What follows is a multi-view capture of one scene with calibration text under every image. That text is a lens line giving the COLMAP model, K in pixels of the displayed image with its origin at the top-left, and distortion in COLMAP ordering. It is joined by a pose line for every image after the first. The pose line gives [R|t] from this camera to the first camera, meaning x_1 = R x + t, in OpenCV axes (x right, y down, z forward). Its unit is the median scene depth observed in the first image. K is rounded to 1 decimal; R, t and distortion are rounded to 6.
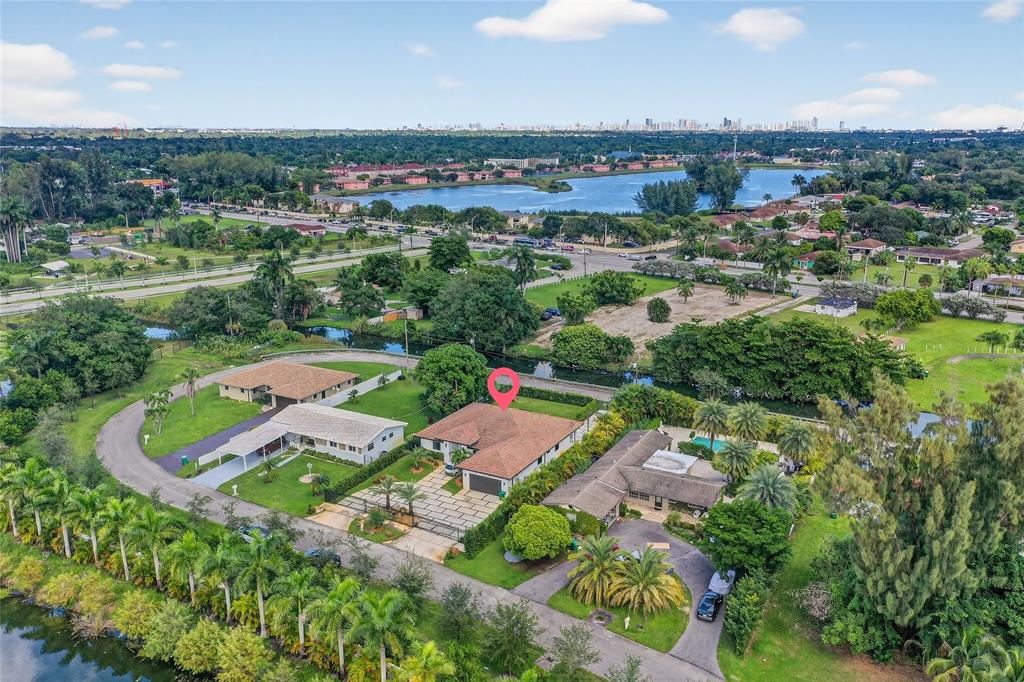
lens RADIAL K [[808.1, 0, 512.0], [0, 808.1, 341.0], [0, 0, 1]] dist [0.020308, 0.000081]
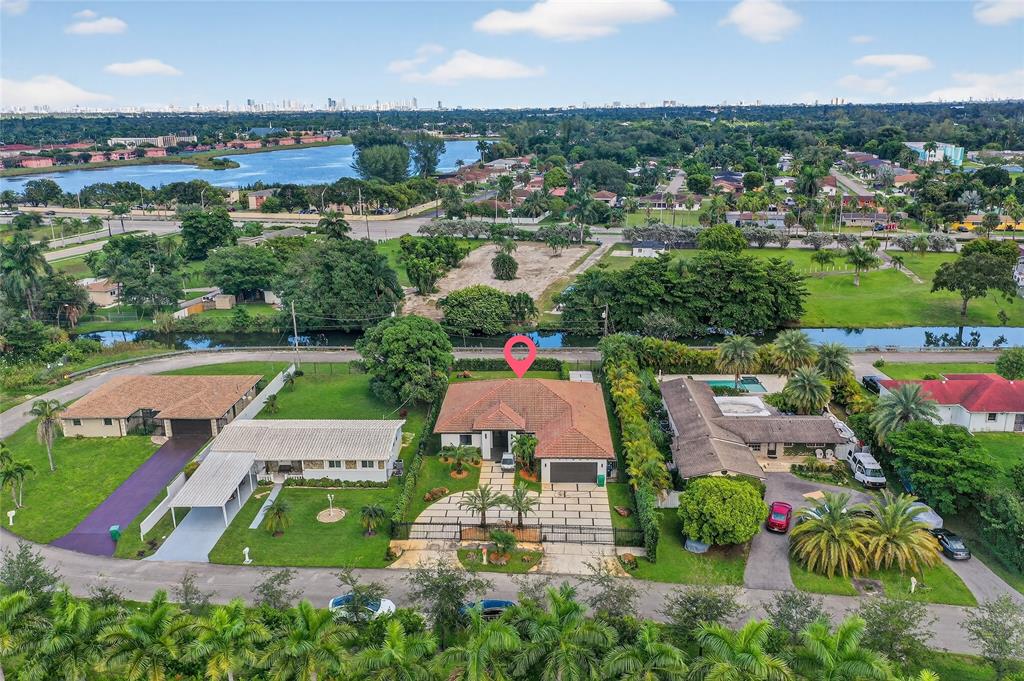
lens RADIAL K [[820.2, 0, 511.0], [0, 820.2, 311.8], [0, 0, 1]] dist [0.016904, 0.007321]
pose [[0.897165, -0.118168, 0.425595, -0.263317], [0.124329, 0.992151, 0.013387, 0.001354], [-0.423836, 0.040904, 0.904815, 0.181566]]
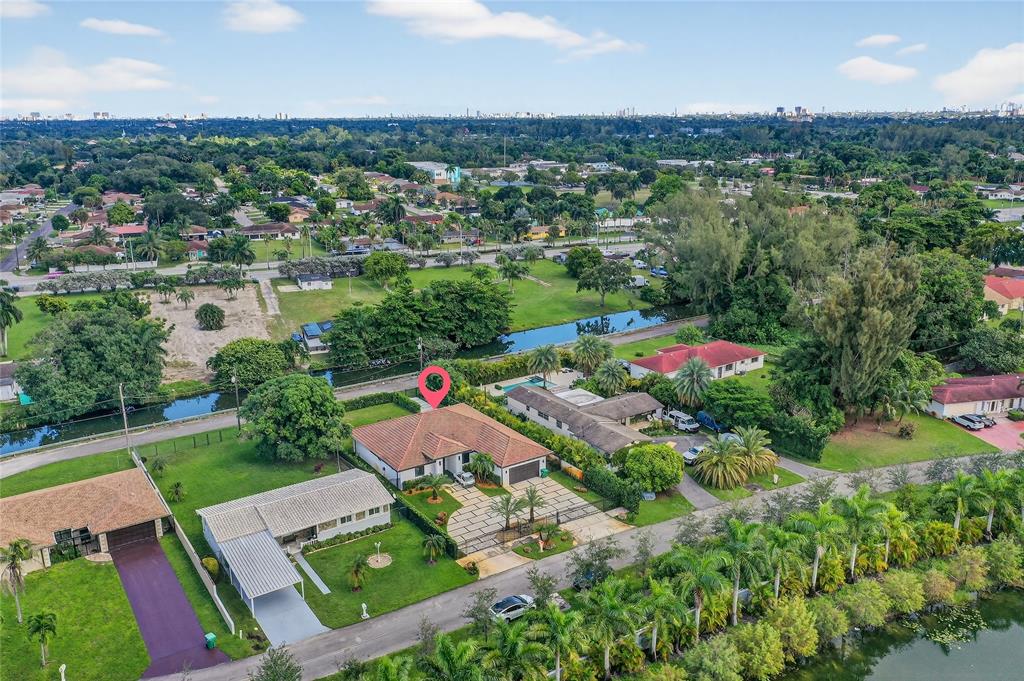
lens RADIAL K [[808.1, 0, 512.0], [0, 808.1, 340.5], [0, 0, 1]] dist [0.020308, 0.000081]
pose [[0.459891, -0.241496, 0.854506, -0.542698], [0.231794, 0.961592, 0.147009, -0.082199], [-0.857188, 0.130461, 0.498205, 0.312770]]
